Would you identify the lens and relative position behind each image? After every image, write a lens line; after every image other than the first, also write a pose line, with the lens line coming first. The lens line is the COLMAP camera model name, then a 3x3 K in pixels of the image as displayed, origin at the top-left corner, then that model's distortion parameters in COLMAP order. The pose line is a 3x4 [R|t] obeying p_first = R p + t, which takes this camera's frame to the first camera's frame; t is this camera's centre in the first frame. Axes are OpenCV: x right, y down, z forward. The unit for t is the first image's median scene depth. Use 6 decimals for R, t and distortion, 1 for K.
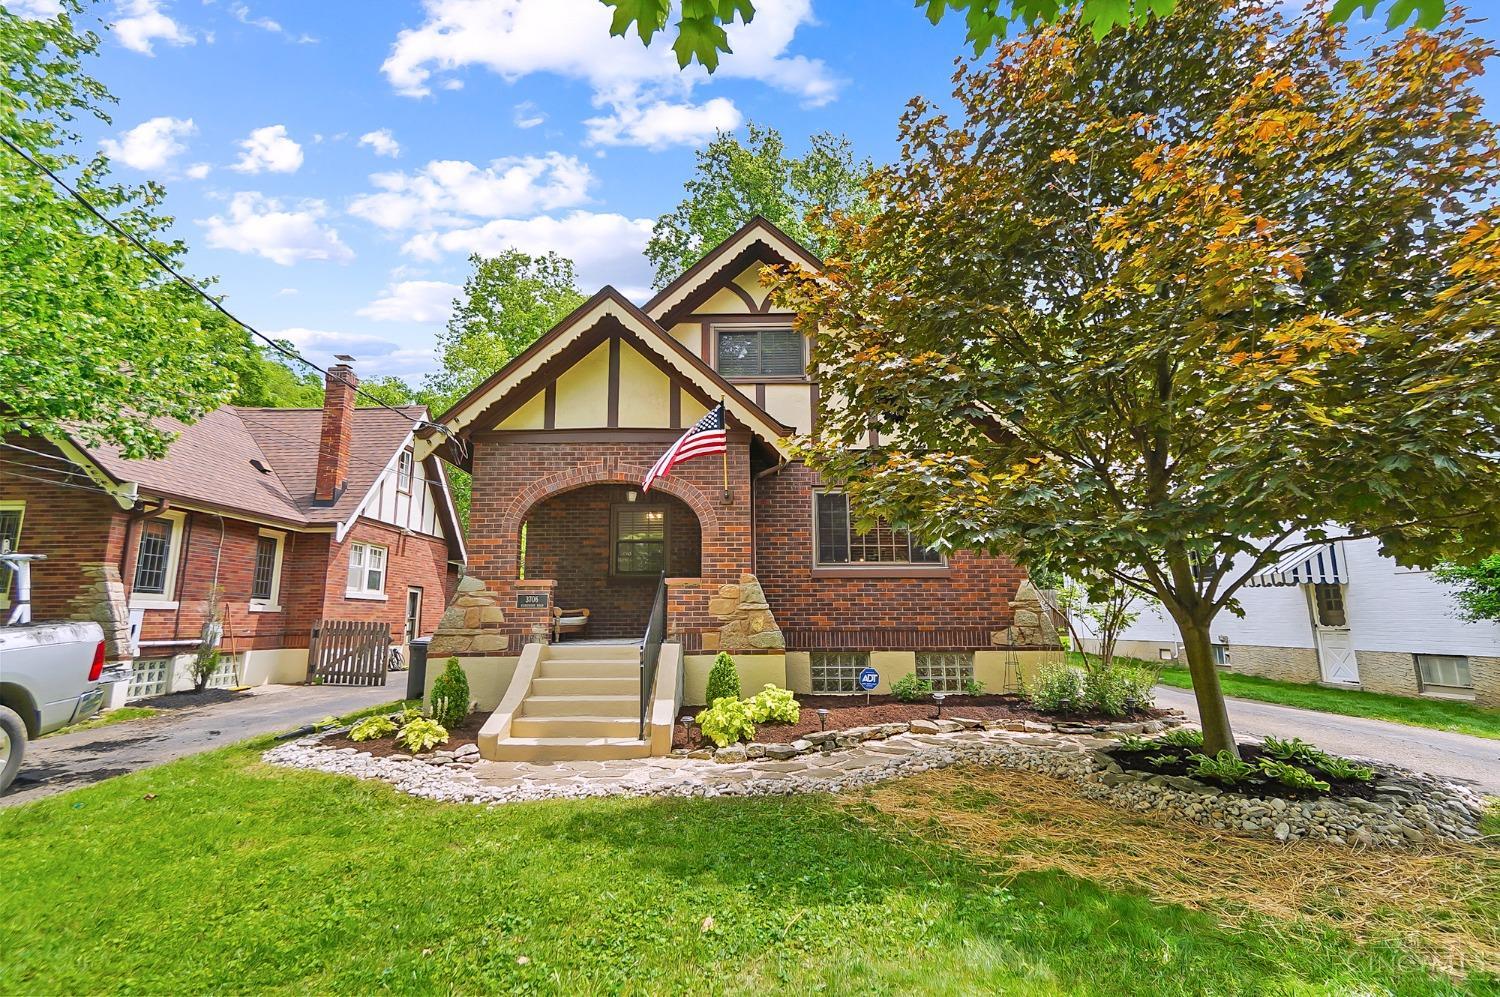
lens RADIAL K [[733.1, 0, 741.6], [0, 733.1, 483.7], [0, 0, 1]] dist [0.026467, 0.000468]
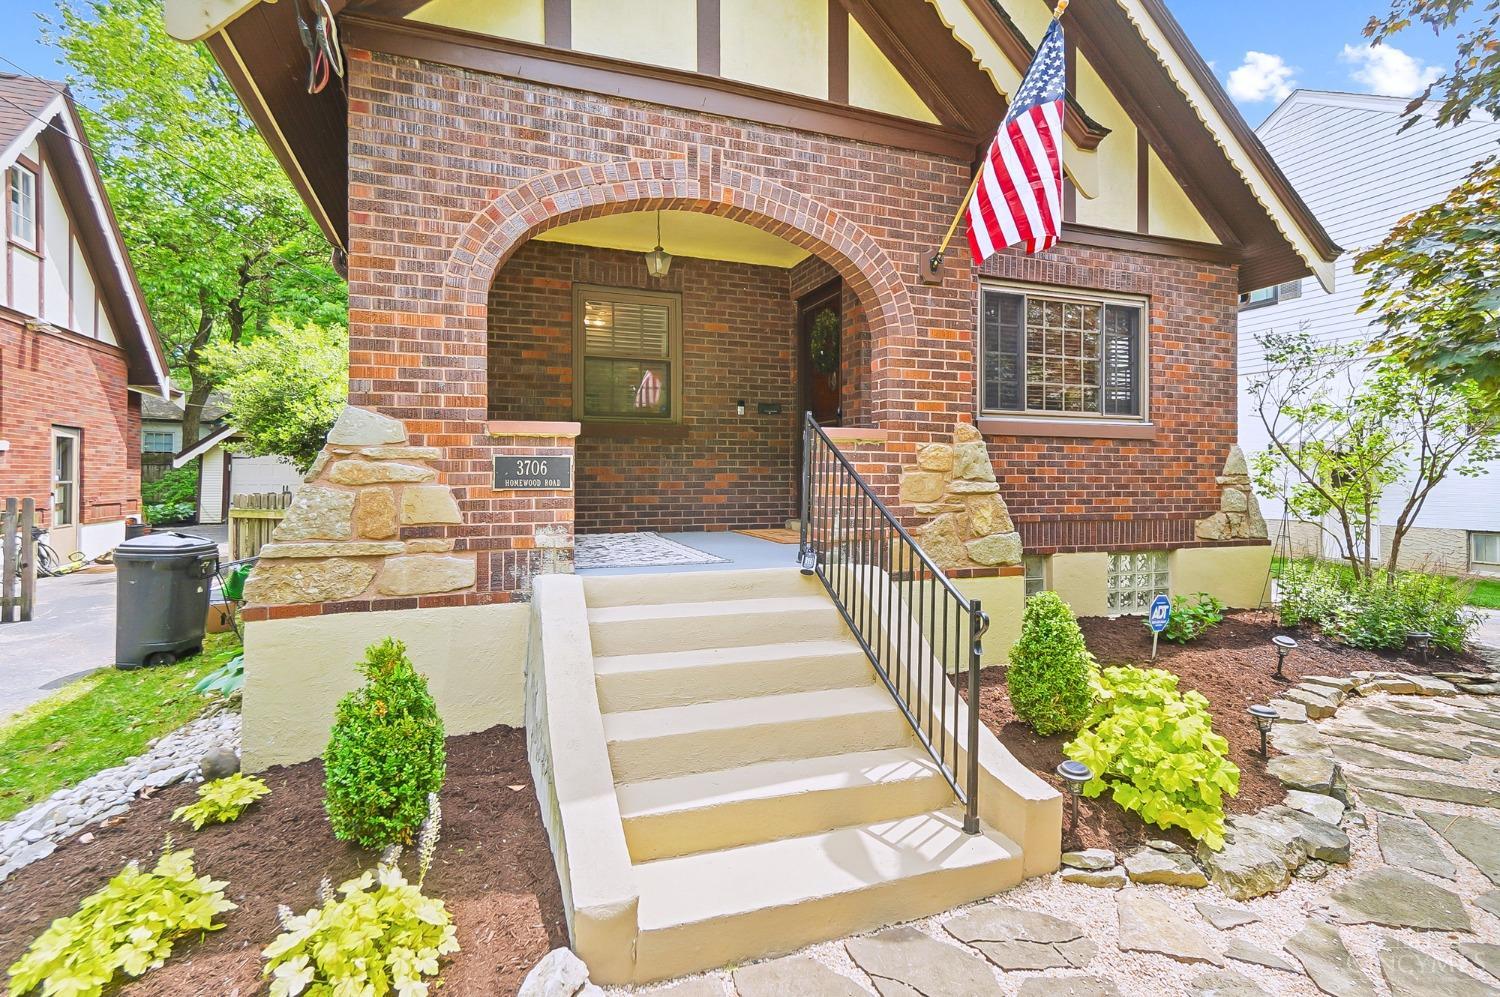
lens RADIAL K [[733.1, 0, 733.0], [0, 733.1, 462.0], [0, 0, 1]] dist [0.026467, 0.000468]
pose [[0.937241, 0.013586, 0.348417, -0.309744], [-0.071589, 0.985451, 0.154146, 0.078307], [-0.341254, -0.169414, 0.924578, 0.553956]]
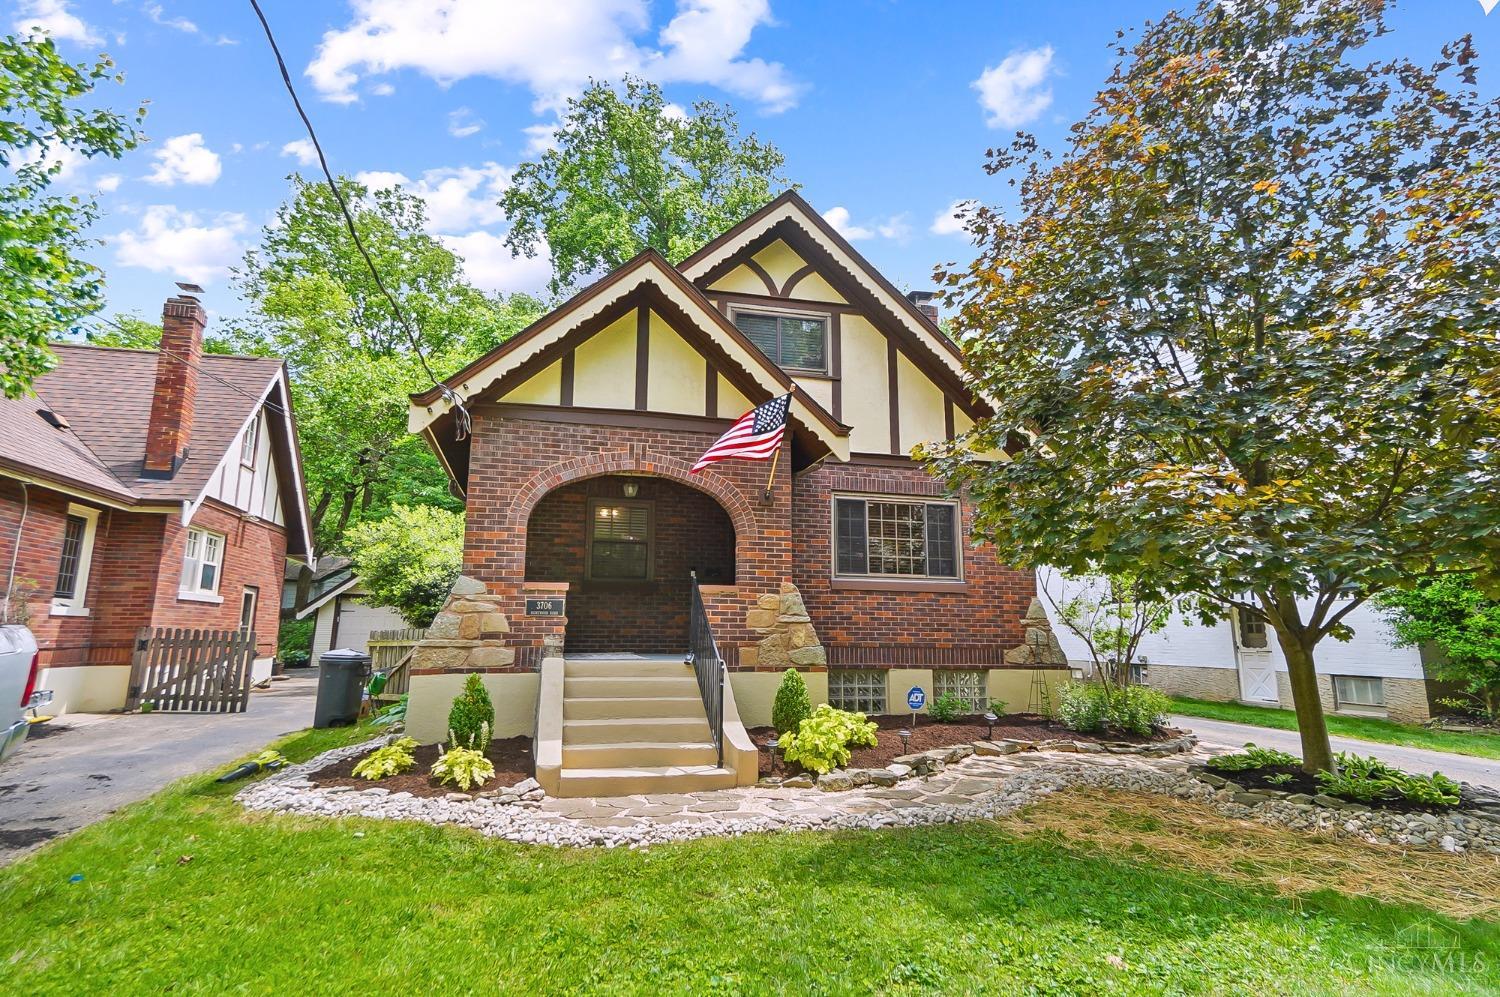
lens RADIAL K [[807.9, 0, 739.8], [0, 807.9, 483.5], [0, 0, 1]] dist [0.052072, -0.000657]
pose [[0.969316, 0.058961, 0.238643, -0.285547], [-0.058804, 0.998239, -0.007787, 0.010592], [-0.238681, -0.006485, 0.971076, 0.038341]]
